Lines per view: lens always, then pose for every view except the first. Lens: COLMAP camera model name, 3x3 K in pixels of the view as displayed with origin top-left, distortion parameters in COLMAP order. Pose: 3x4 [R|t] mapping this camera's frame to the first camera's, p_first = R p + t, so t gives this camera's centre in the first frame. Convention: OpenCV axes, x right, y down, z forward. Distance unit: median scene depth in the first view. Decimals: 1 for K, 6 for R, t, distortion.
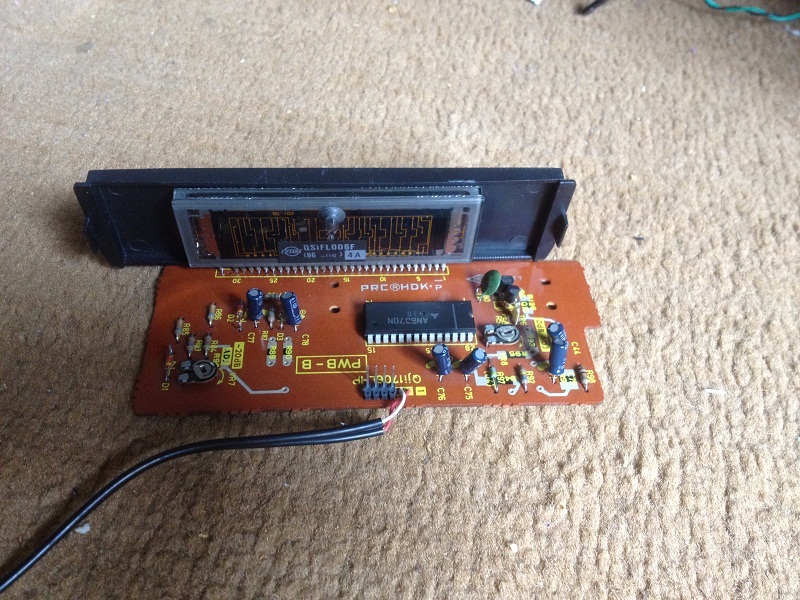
lens RADIAL K [[756.6, 0, 424.3], [0, 756.6, 300.4], [0, 0, 1]] dist [0.195216, -0.690595]
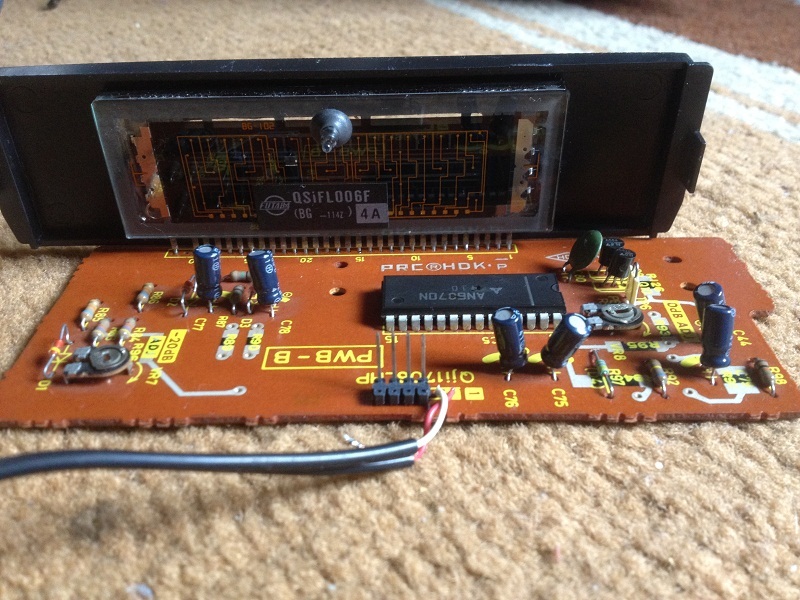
lens RADIAL K [[756.6, 0, 424.3], [0, 756.6, 300.4], [0, 0, 1]] dist [0.195216, -0.690595]
pose [[0.995774, -0.025507, -0.088225, 0.009988], [-0.002656, 0.952254, -0.305295, 0.220860], [0.091799, 0.304239, 0.948162, 0.426072]]
